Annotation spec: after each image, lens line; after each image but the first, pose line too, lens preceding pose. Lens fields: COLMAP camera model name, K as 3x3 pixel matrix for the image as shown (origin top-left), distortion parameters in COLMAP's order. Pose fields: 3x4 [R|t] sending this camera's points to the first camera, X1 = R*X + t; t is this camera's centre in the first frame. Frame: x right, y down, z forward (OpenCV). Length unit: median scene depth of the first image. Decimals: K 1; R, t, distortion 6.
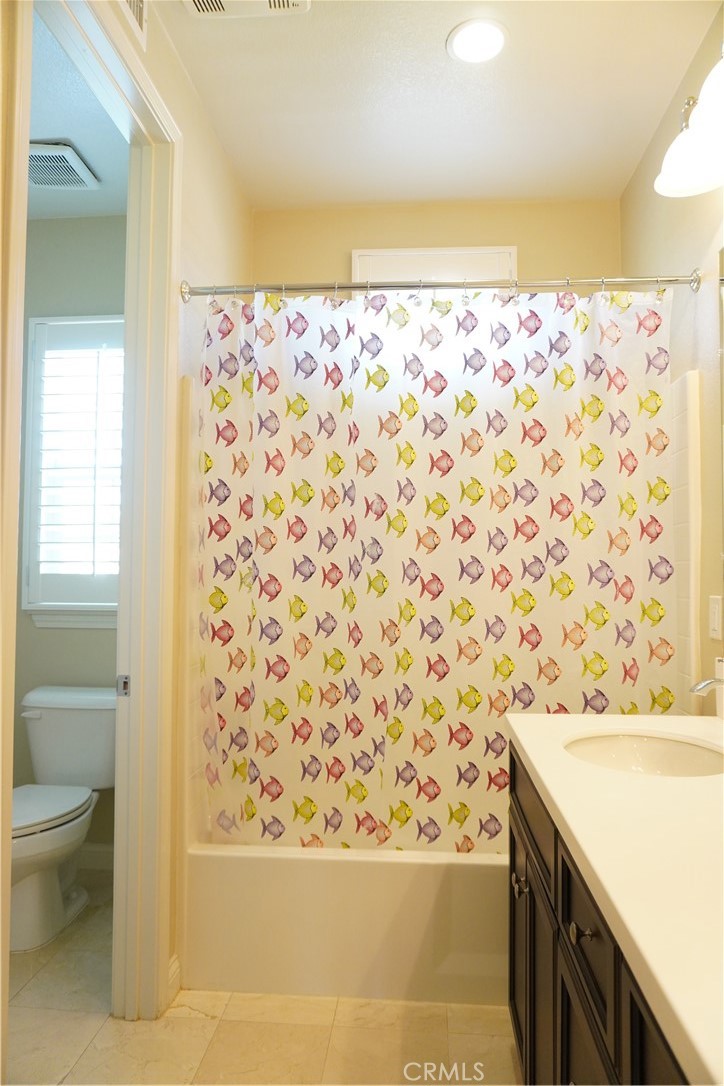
lens RADIAL K [[729.3, 0, 359.9], [0, 729.3, 538.7], [0, 0, 1]] dist [-0.042794, 0.036633]
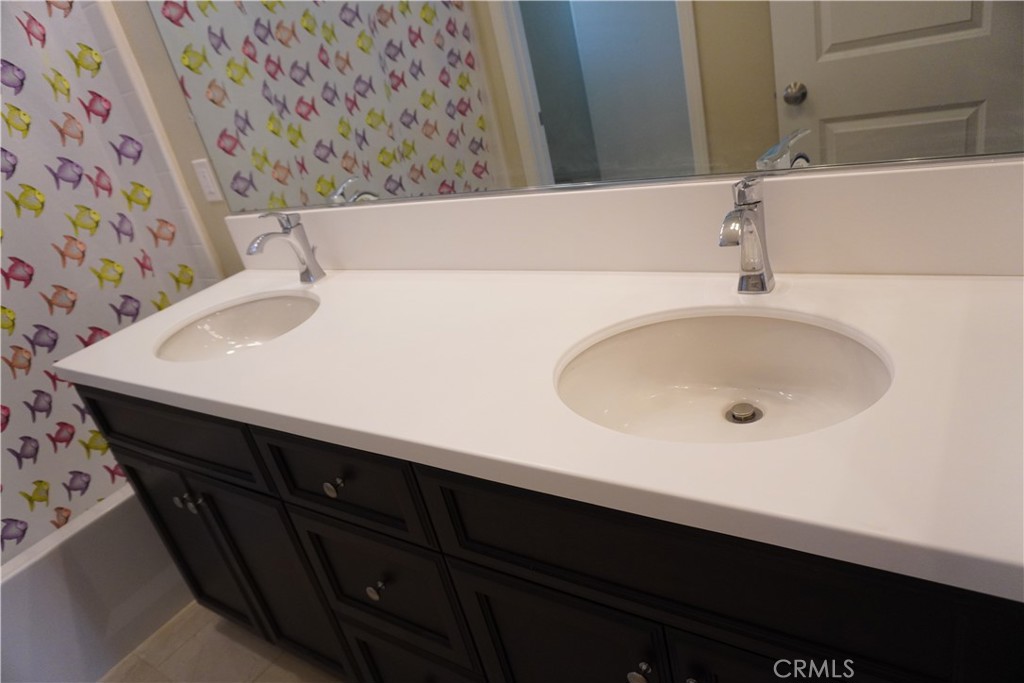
lens RADIAL K [[687.7, 0, 513.5], [0, 687.7, 344.4], [0, 0, 1]] dist [-0.042794, 0.036633]
pose [[0.474559, -0.476632, 0.740011, -0.114214], [0.193318, 0.876618, 0.440647, -0.026476], [-0.858733, -0.066056, 0.508148, 0.113560]]
